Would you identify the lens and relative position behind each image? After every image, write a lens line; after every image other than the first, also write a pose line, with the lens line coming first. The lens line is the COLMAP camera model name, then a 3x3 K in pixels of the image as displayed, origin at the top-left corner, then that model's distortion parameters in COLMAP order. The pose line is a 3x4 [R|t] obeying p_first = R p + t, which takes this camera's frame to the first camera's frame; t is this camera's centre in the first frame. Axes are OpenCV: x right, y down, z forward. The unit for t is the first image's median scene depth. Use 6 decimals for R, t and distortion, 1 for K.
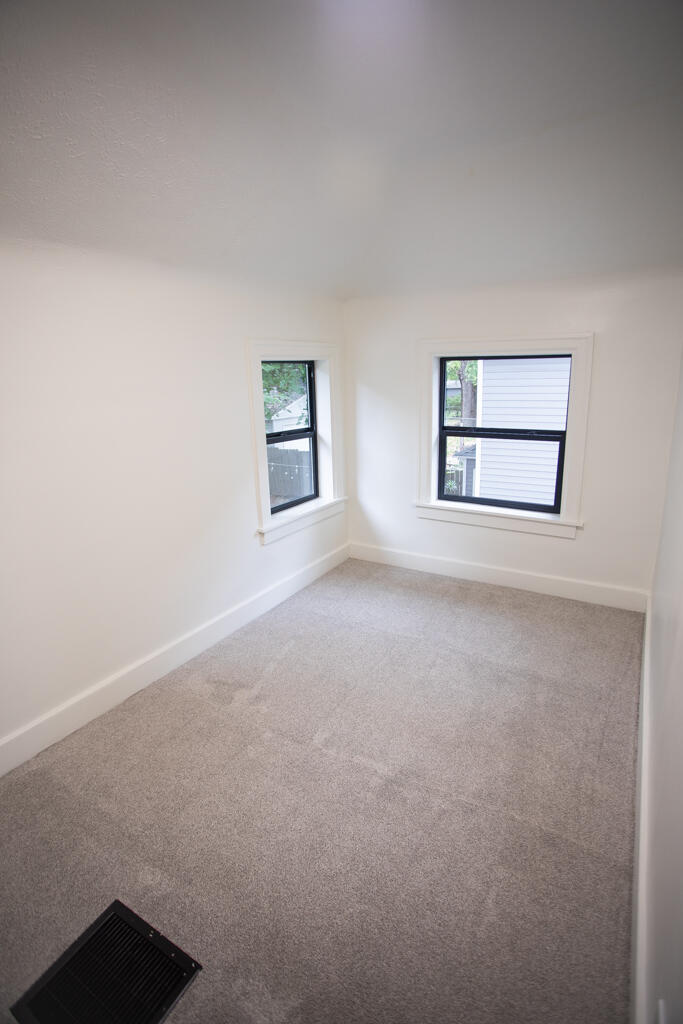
lens RADIAL K [[494.6, 0, 334.3], [0, 494.6, 510.5], [0, 0, 1]] dist [-0.076743, 0.036132]
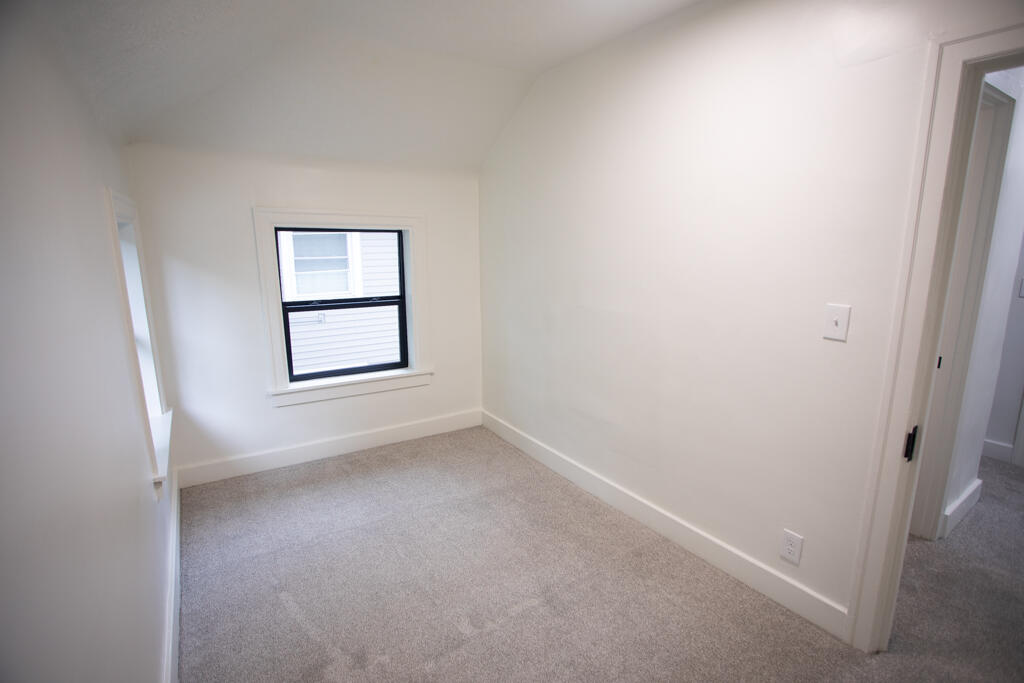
lens RADIAL K [[494.6, 0, 516.6], [0, 494.6, 343.0], [0, 0, 1]] dist [-0.076743, 0.036132]
pose [[0.420393, -0.151291, 0.894640, -0.447060], [0.220540, 0.973469, 0.060990, -0.061213], [-0.880132, 0.171664, 0.442606, 0.247820]]
